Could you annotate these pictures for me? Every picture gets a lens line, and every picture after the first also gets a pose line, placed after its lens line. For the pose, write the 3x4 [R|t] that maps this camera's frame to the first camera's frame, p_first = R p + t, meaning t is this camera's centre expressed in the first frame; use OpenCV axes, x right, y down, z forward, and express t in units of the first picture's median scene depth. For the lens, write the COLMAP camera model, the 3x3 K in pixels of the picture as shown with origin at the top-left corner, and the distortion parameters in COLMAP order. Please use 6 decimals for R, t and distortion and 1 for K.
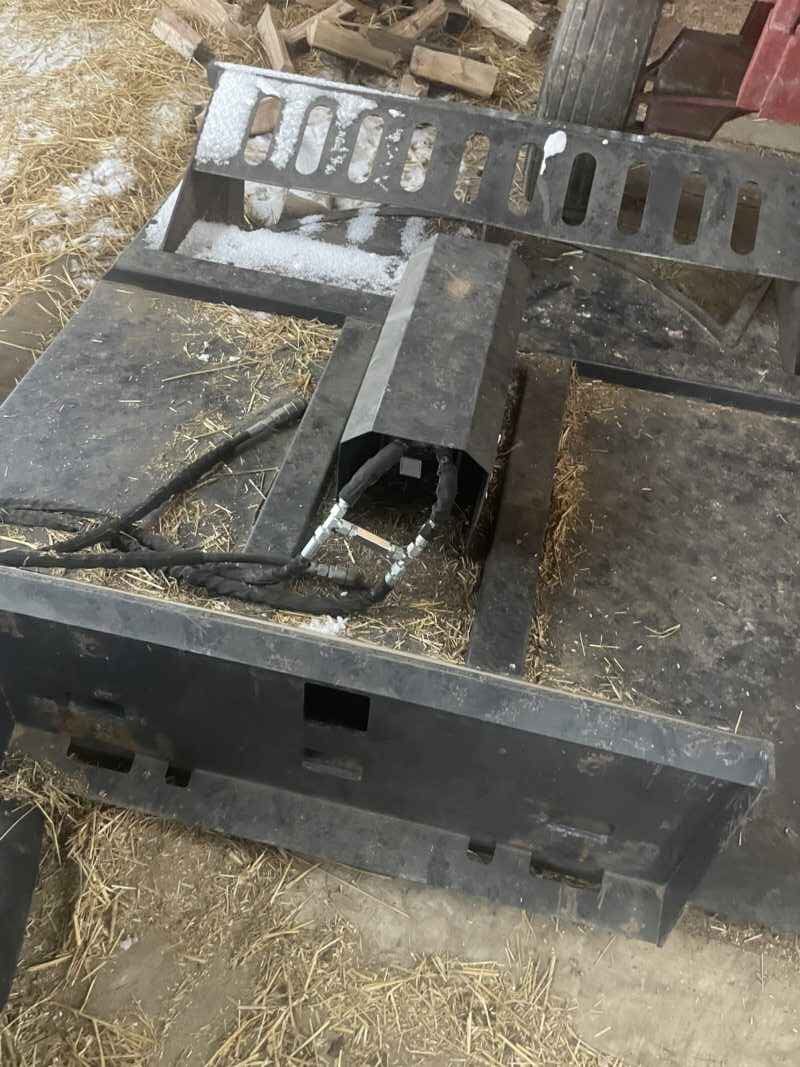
lens RADIAL K [[819.8, 0, 400.0], [0, 819.8, 533.5], [0, 0, 1]] dist [0.076762, -0.124914]
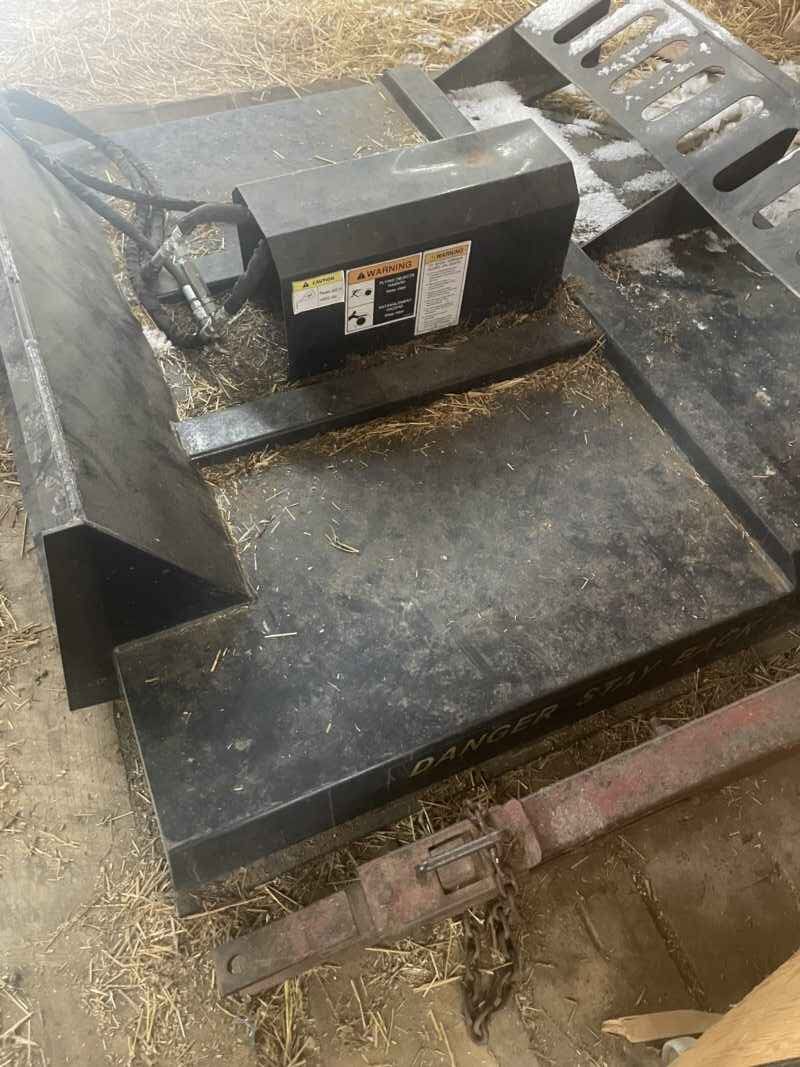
lens RADIAL K [[819.8, 0, 400.0], [0, 819.8, 533.5], [0, 0, 1]] dist [0.076762, -0.124914]
pose [[0.602499, 0.625680, -0.495498, 0.645051], [-0.619756, 0.757952, 0.203498, -0.095508], [0.502889, 0.184481, 0.844435, 0.195159]]
